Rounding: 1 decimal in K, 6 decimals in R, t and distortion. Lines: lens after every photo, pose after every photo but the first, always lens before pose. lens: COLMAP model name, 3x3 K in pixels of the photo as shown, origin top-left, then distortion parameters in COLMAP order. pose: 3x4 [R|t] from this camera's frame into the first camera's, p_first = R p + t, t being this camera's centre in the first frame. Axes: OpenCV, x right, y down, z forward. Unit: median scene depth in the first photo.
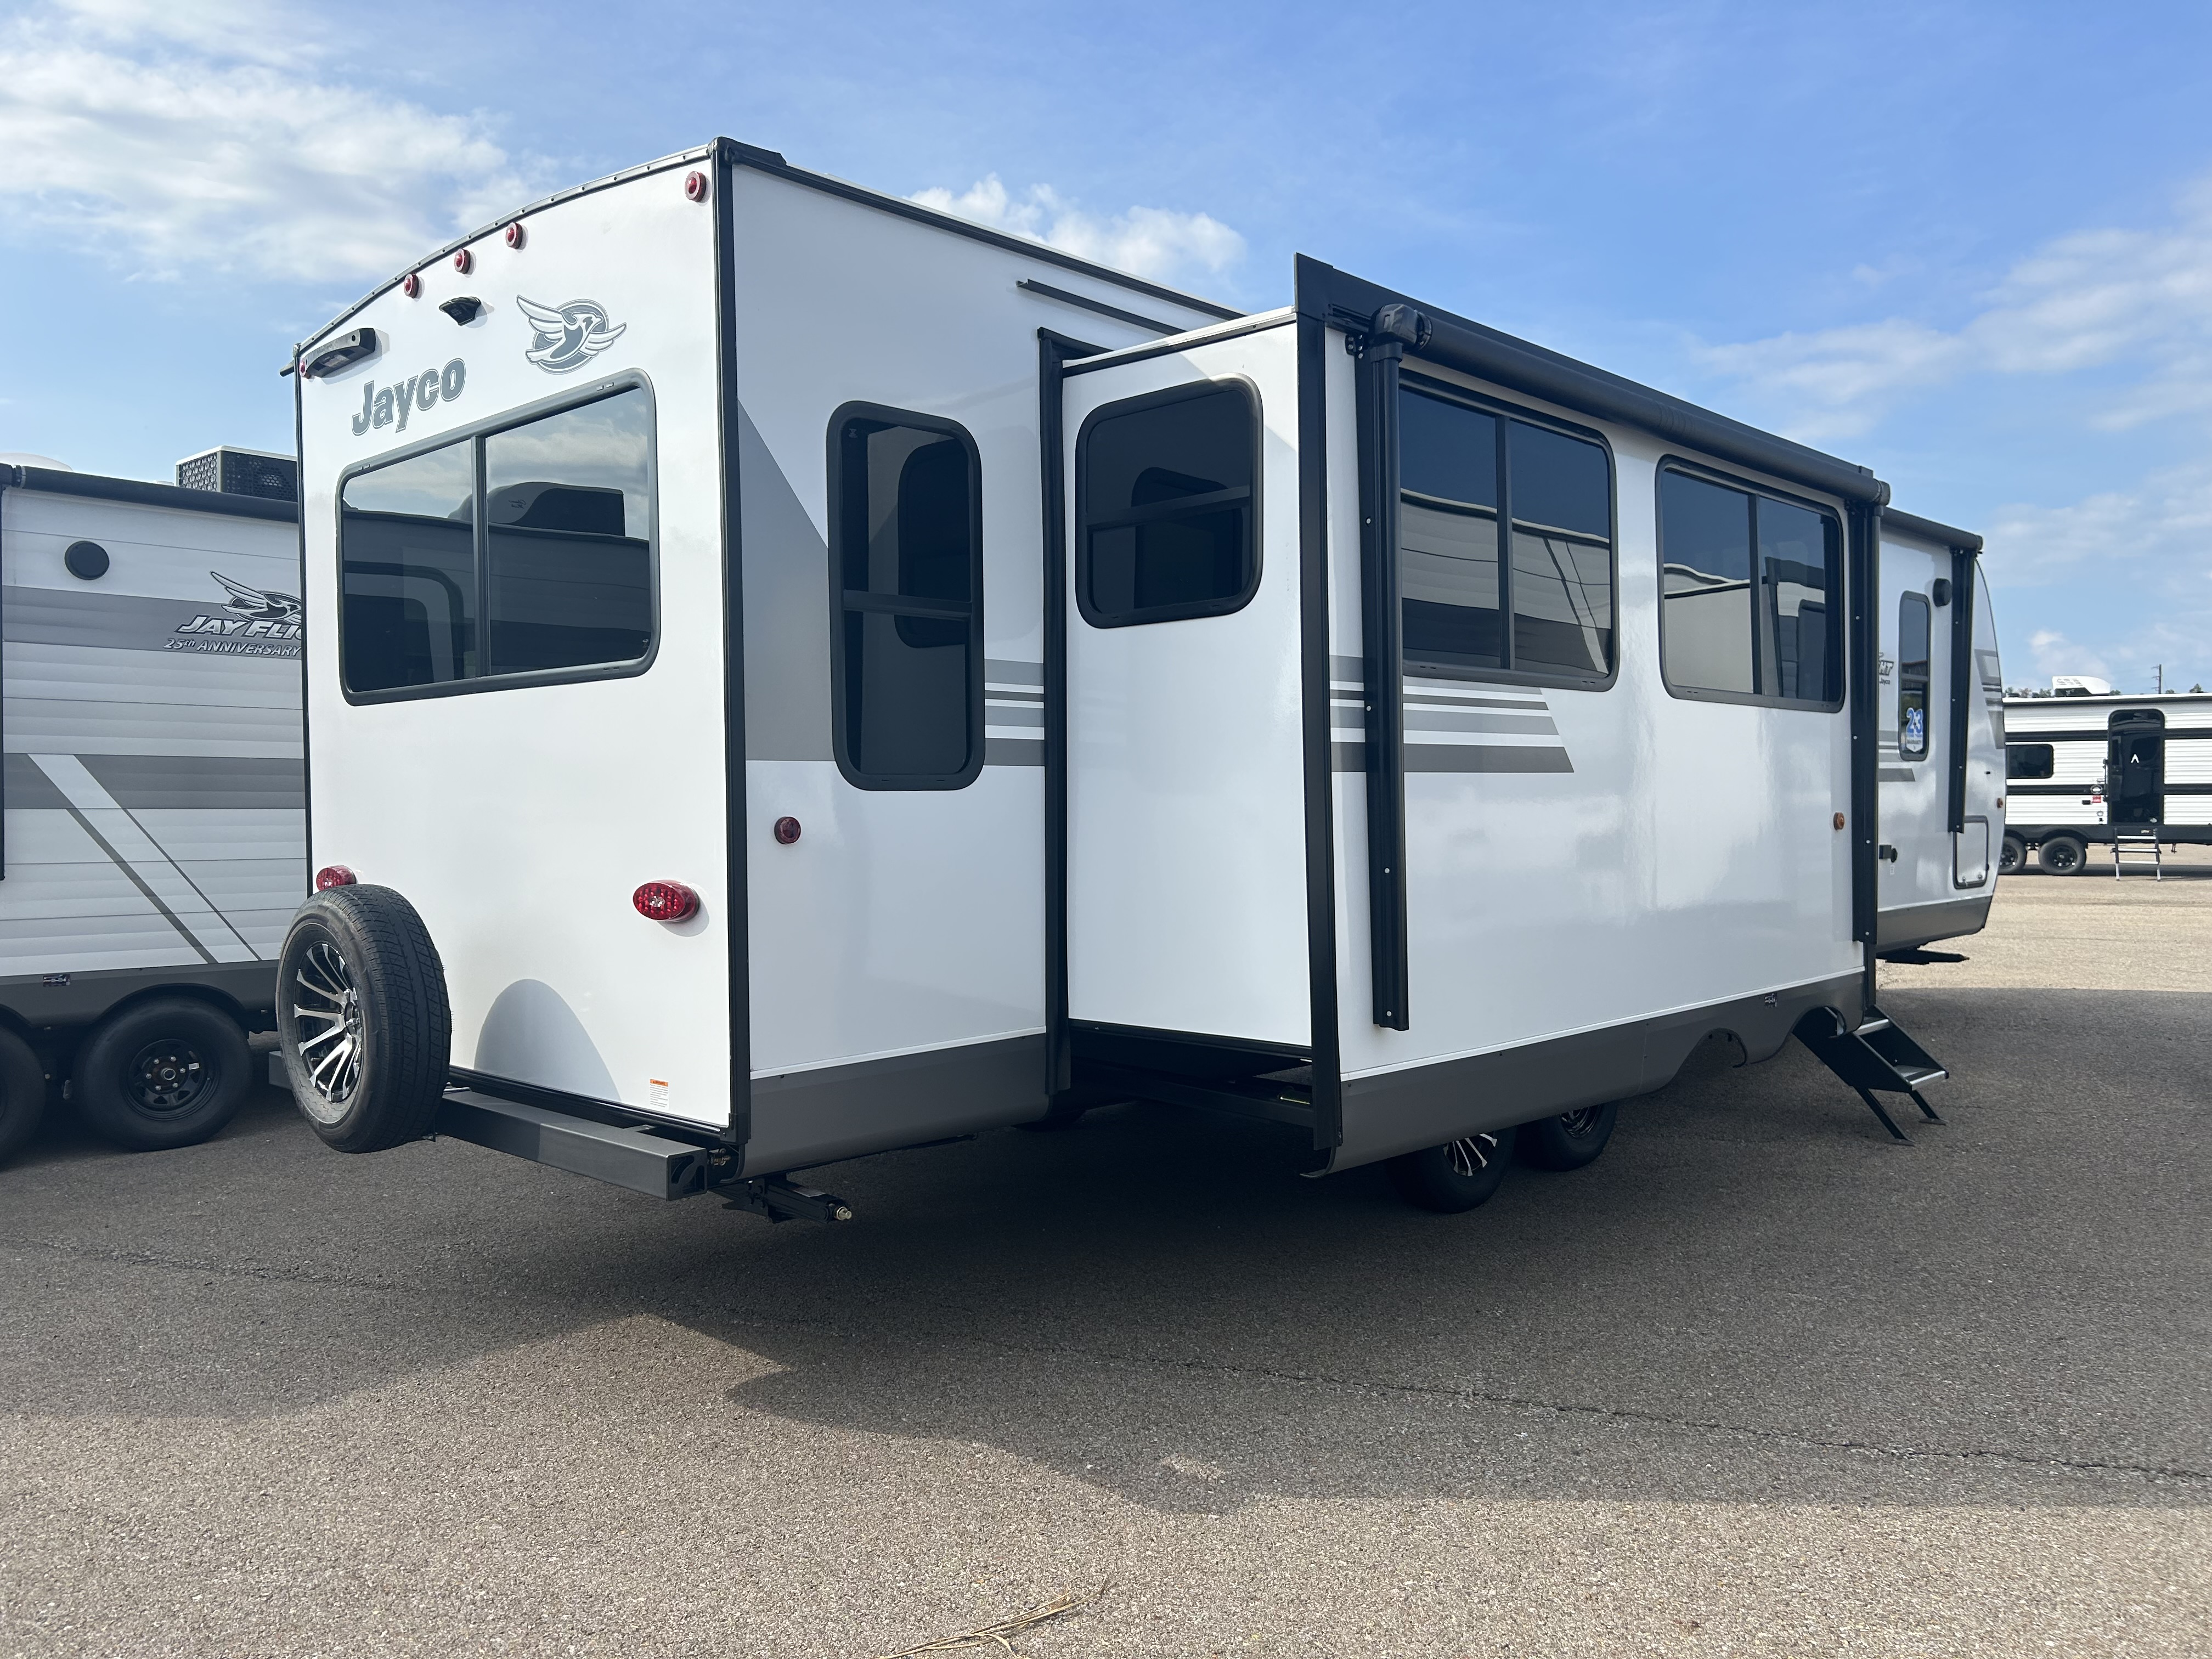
lens RADIAL K [[1660.6, 0, 1106.8], [0, 1660.6, 831.9], [0, 0, 1]] dist [0.025896, -0.030673]
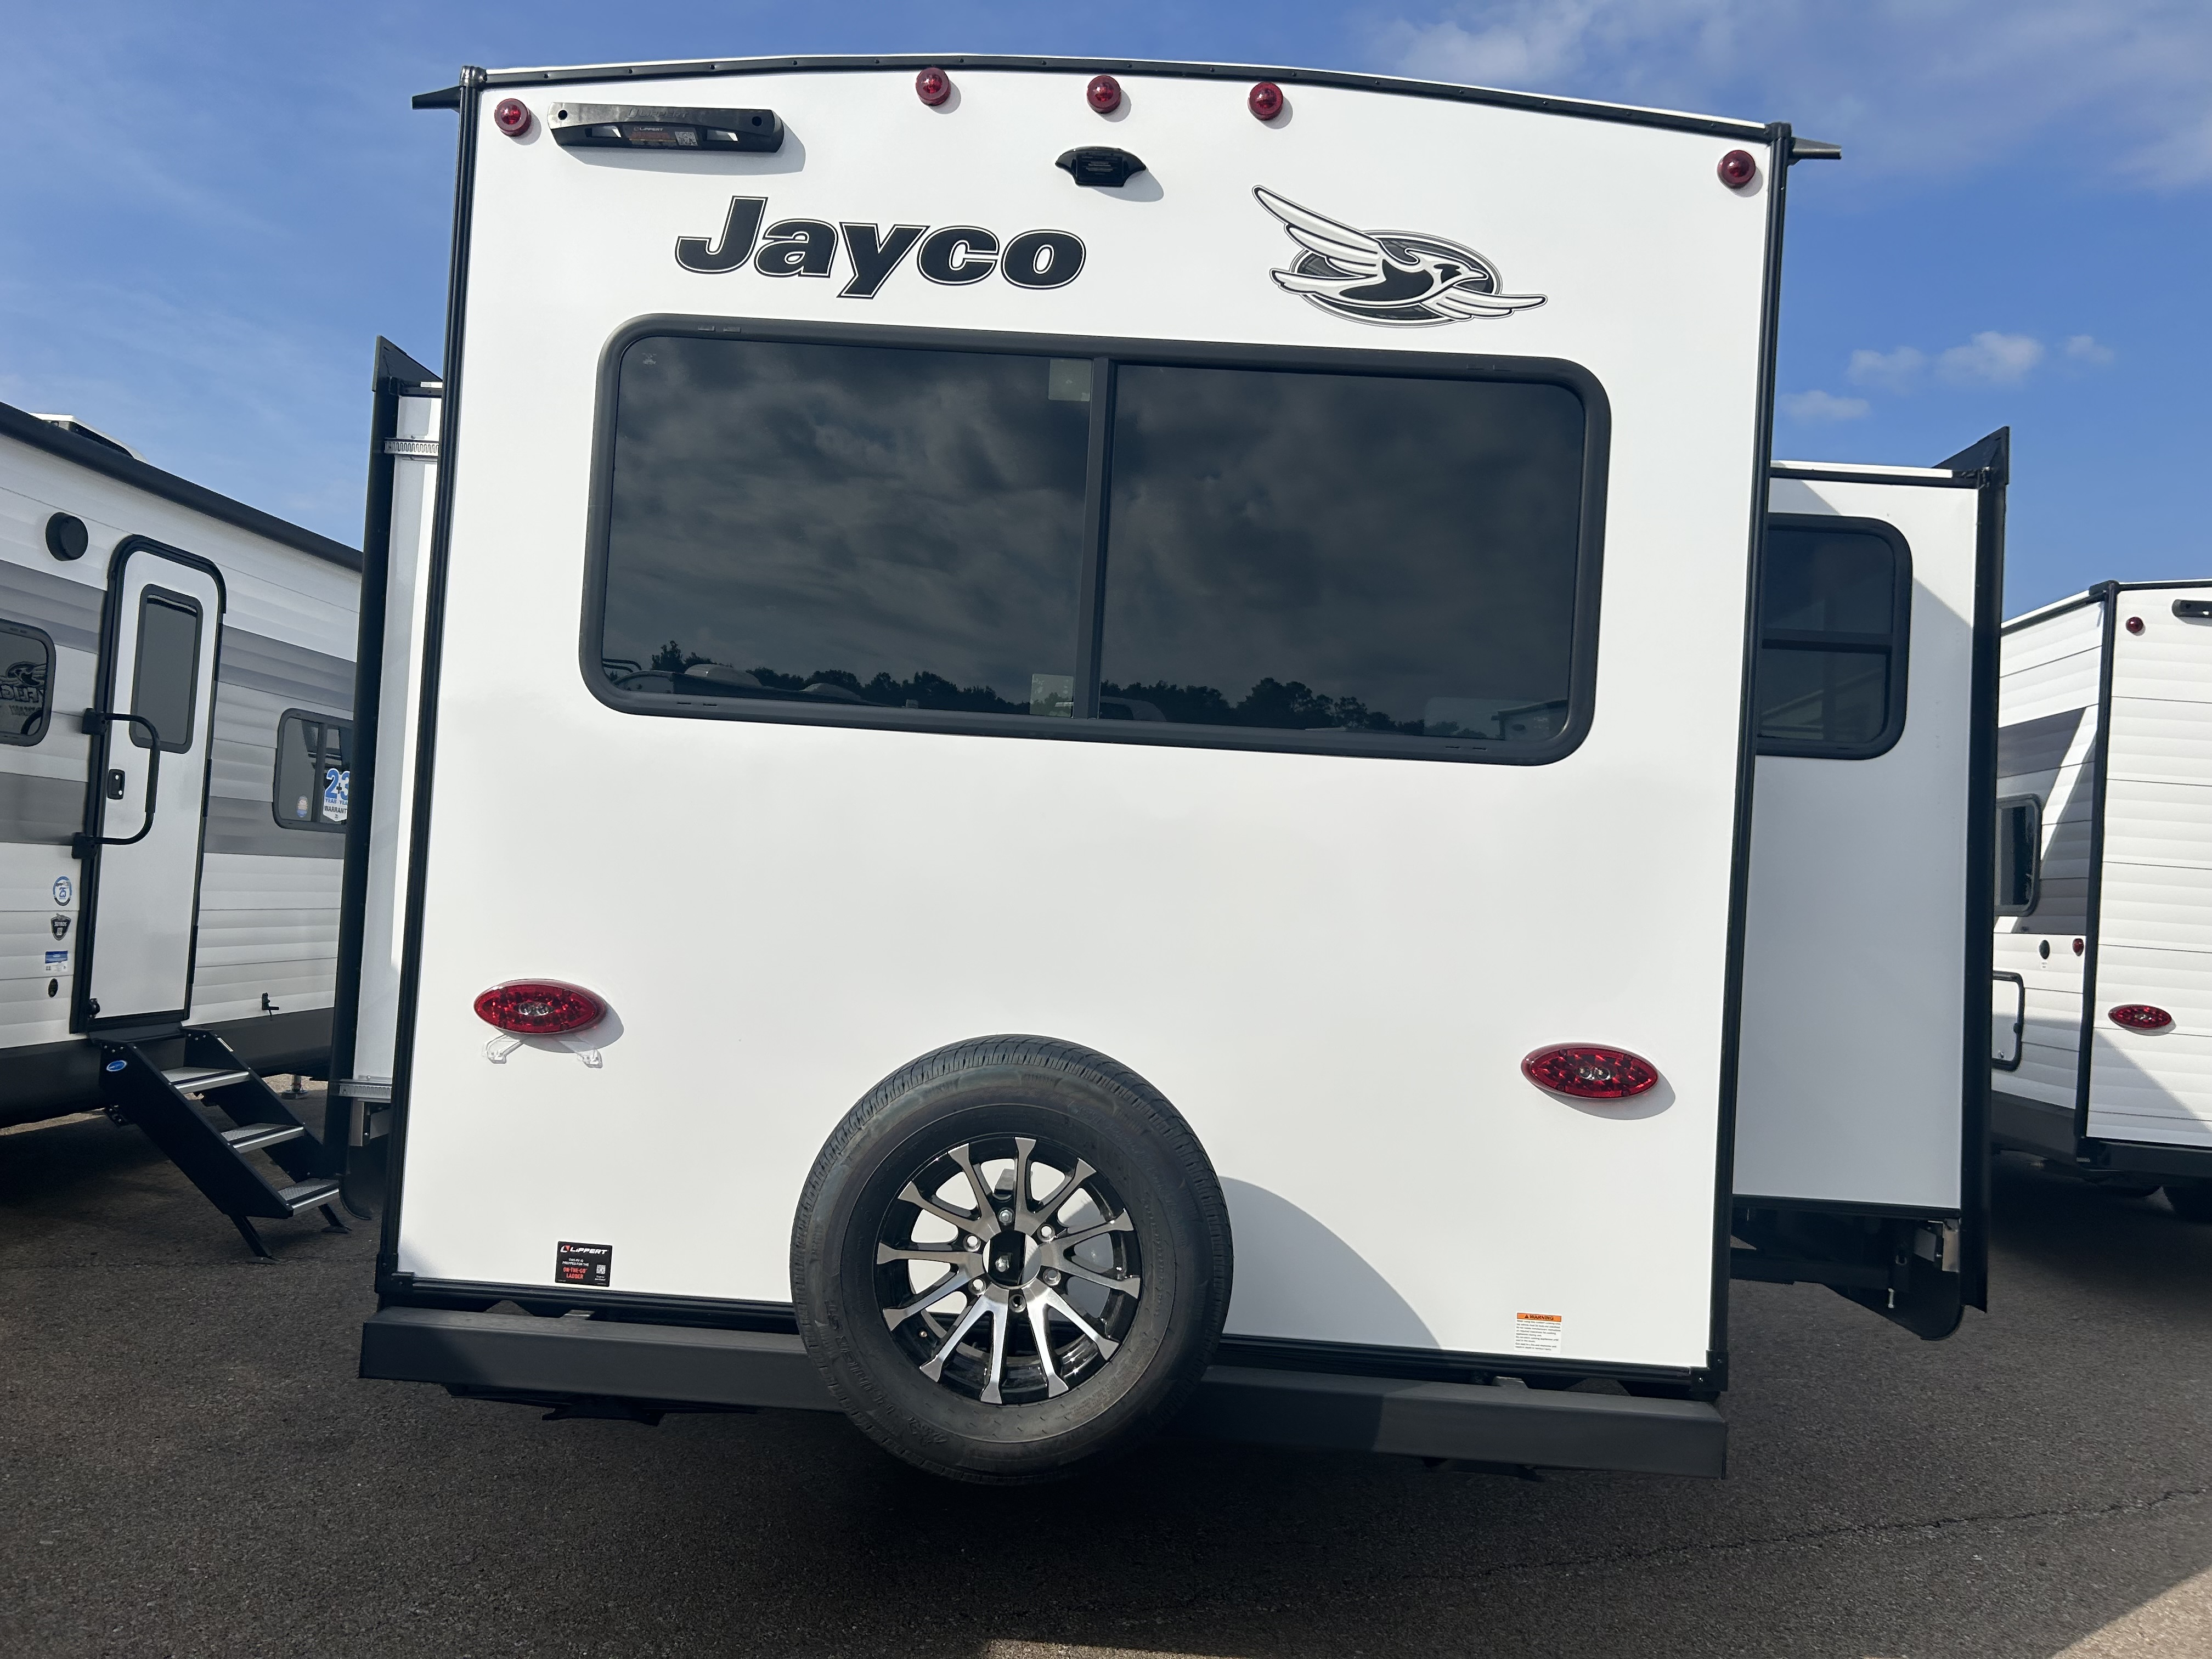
lens RADIAL K [[1660.6, 0, 1100.9], [0, 1660.6, 830.8], [0, 0, 1]] dist [0.025896, -0.030673]
pose [[0.748067, 0.076556, 0.659193, -0.874822], [-0.053972, 0.997052, -0.054546, -0.012803], [-0.661425, 0.005226, 0.749993, 0.545855]]
